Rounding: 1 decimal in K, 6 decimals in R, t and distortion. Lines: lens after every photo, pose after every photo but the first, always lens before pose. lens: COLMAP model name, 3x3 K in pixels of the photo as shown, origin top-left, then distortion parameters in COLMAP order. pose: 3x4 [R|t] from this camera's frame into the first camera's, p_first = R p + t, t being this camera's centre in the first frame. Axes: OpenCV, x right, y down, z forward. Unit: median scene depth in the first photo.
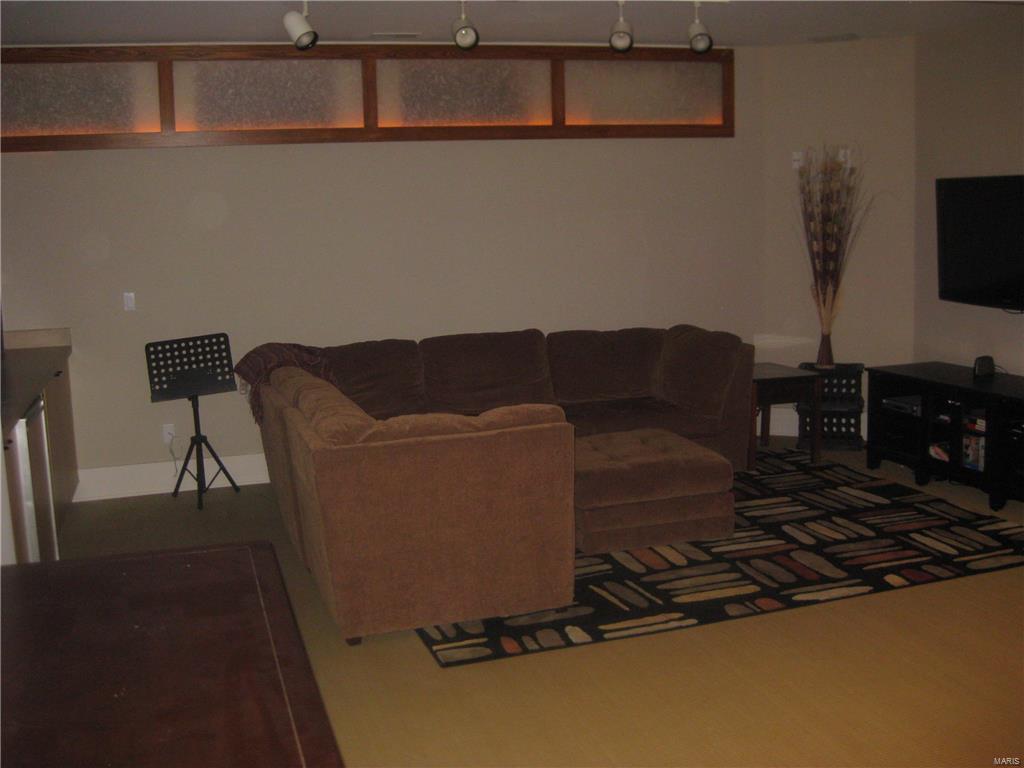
lens RADIAL K [[1084.4, 0, 512.0], [0, 1084.4, 384.0], [0, 0, 1]] dist [-0.191900, 0.004359]
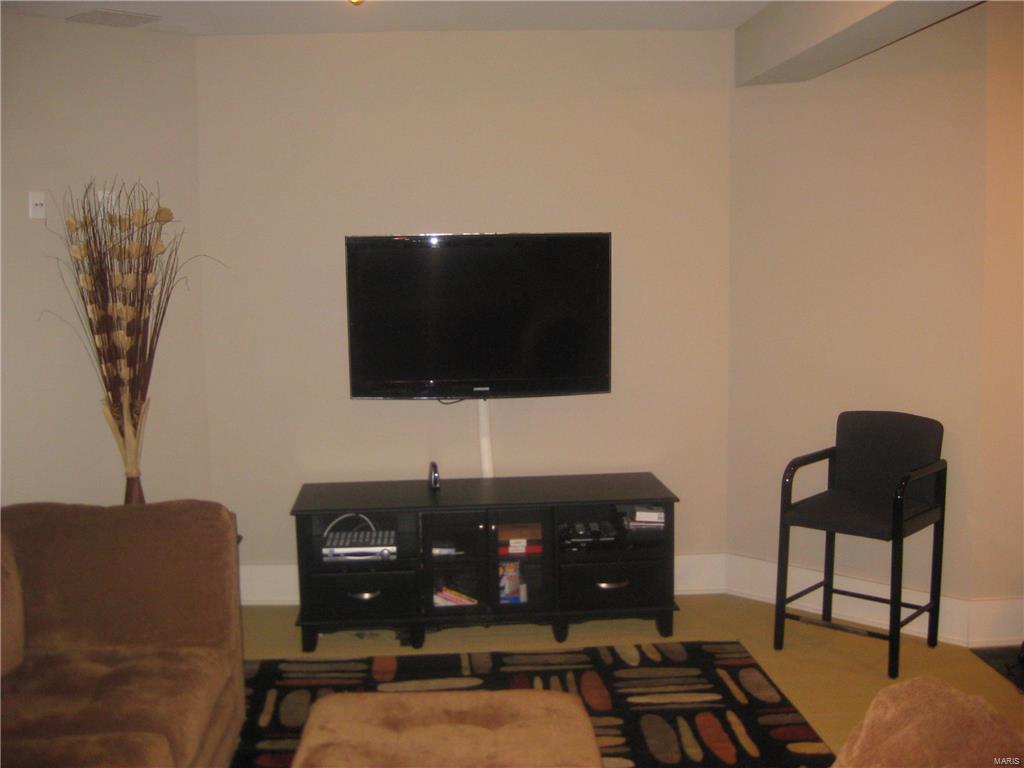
lens RADIAL K [[1084.4, 0, 512.0], [0, 1084.4, 384.0], [0, 0, 1]] dist [-0.191900, 0.004359]
pose [[0.222205, -0.087800, 0.971039, -0.338544], [0.148566, 0.987356, 0.055279, -0.128122], [-0.963615, 0.131980, 0.232440, 0.790341]]
